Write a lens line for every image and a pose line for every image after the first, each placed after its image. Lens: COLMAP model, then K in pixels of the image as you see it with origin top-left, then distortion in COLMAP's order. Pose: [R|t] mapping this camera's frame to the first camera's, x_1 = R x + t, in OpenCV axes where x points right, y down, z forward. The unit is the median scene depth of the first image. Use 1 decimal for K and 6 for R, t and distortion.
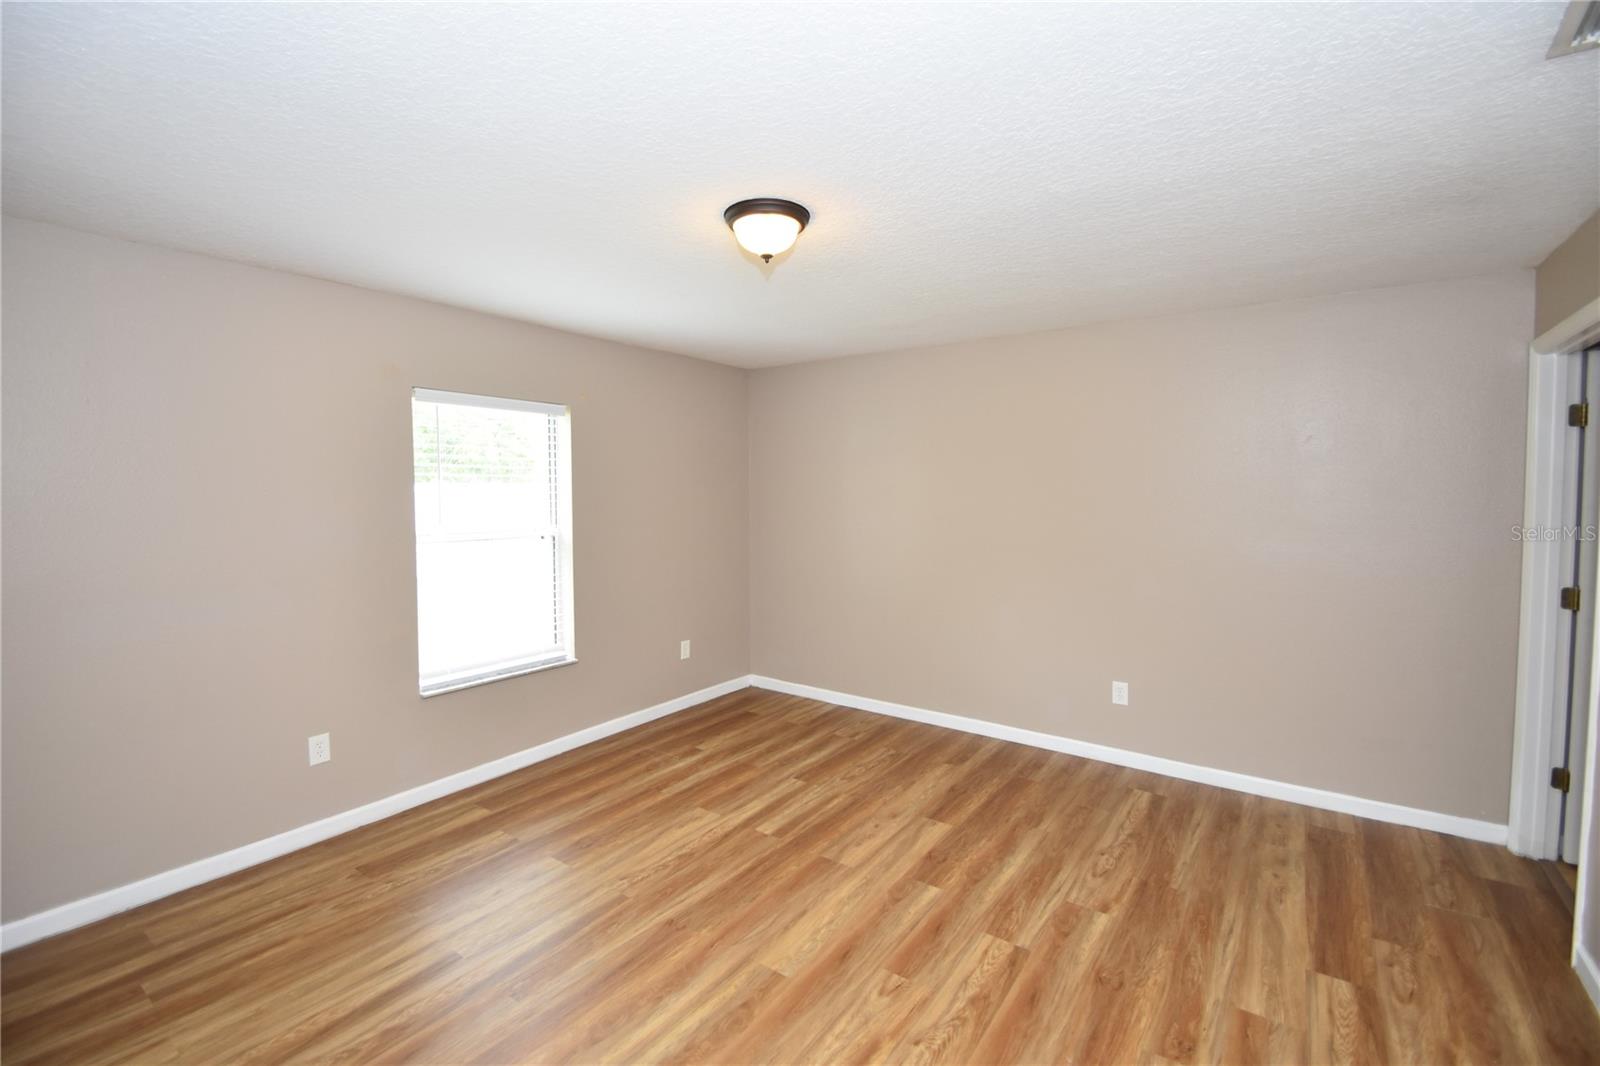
lens RADIAL K [[696.5, 0, 795.8], [0, 696.5, 525.8], [0, 0, 1]] dist [0.008954, -0.014034]
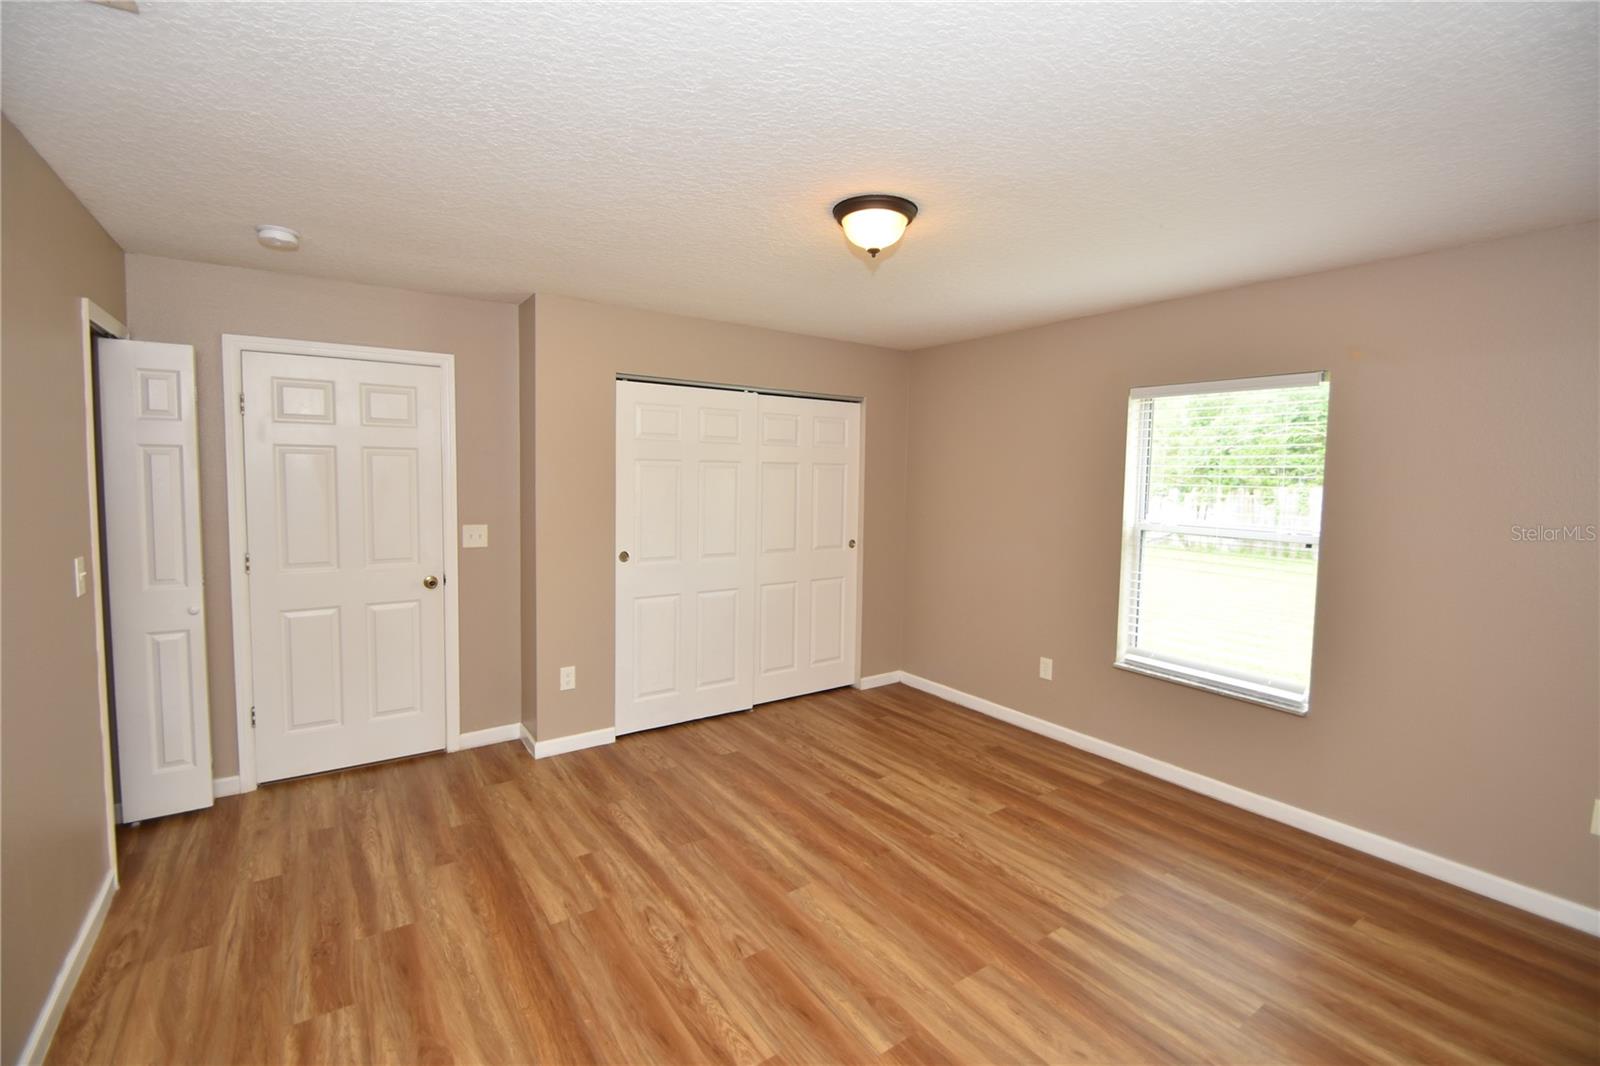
lens RADIAL K [[696.5, 0, 790.0], [0, 696.5, 521.2], [0, 0, 1]] dist [0.008954, -0.014034]
pose [[-0.338040, 0.064268, -0.938935, 0.756426], [-0.065605, 0.993630, 0.091631, -0.058810], [0.938842, 0.092573, -0.331670, 0.964469]]
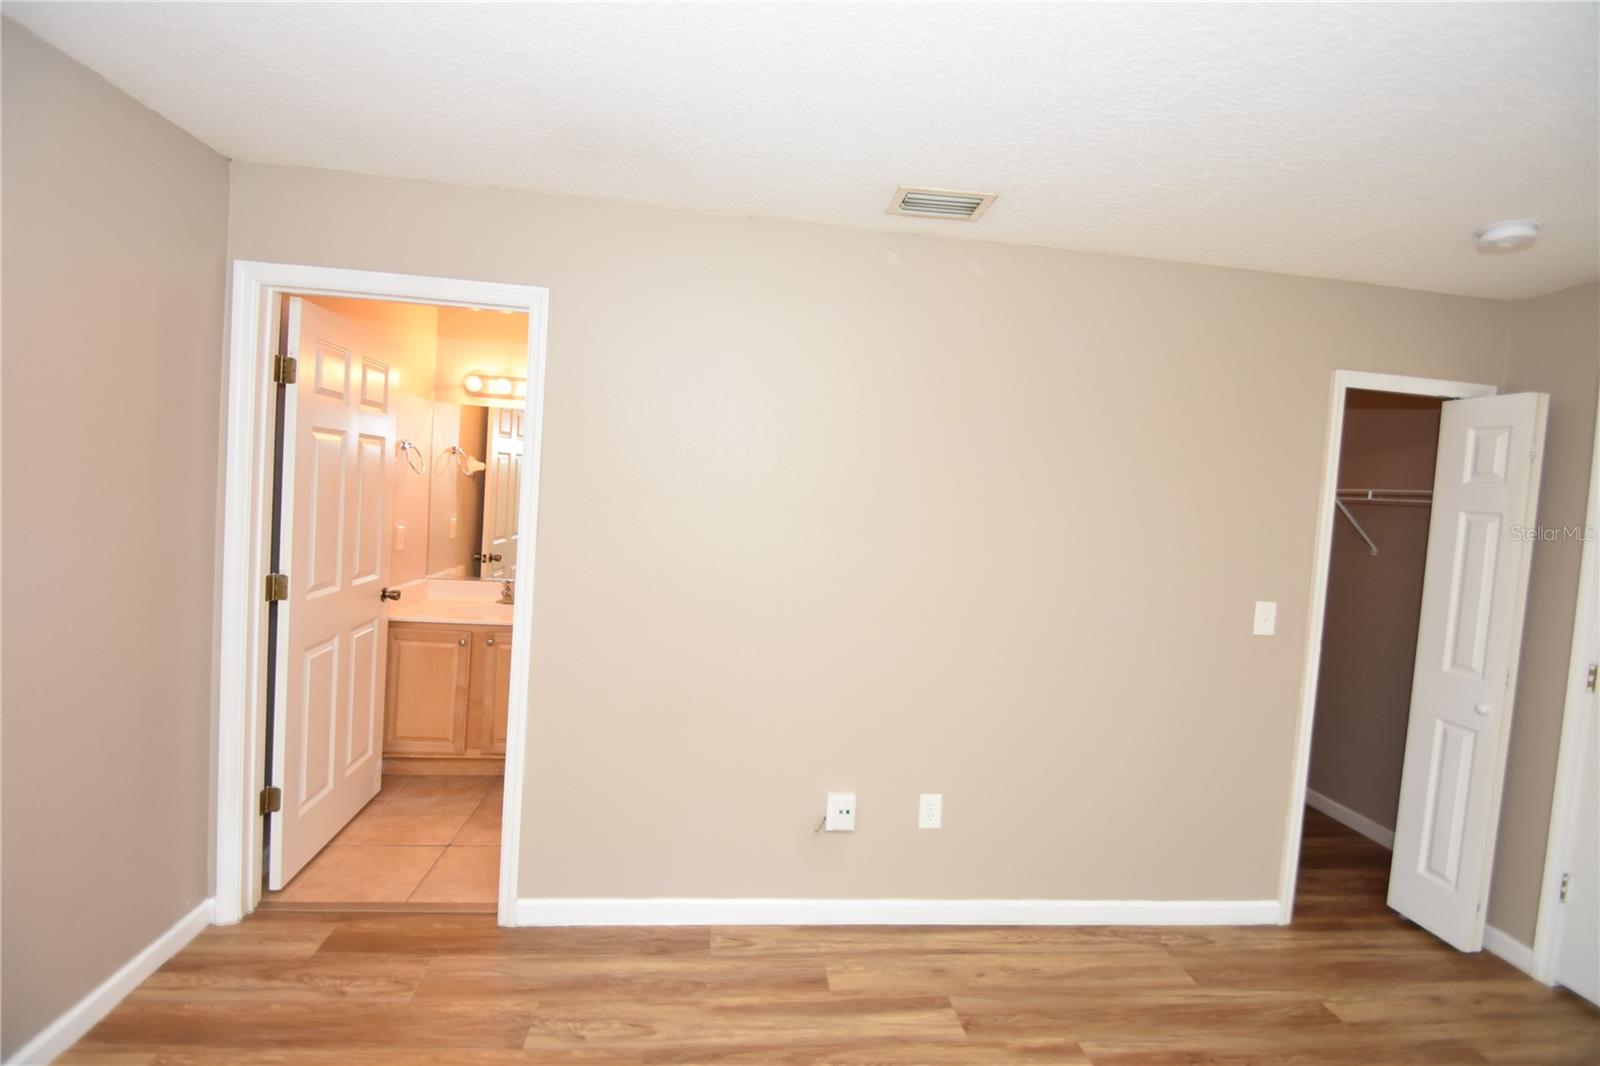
lens RADIAL K [[696.5, 0, 814.6], [0, 696.5, 525.9], [0, 0, 1]] dist [0.008954, -0.014034]
pose [[-0.668740, -0.081595, 0.739005, 0.062120], [-0.025784, 0.995907, 0.086627, -0.053987], [-0.743049, 0.038876, -0.668107, 0.980451]]
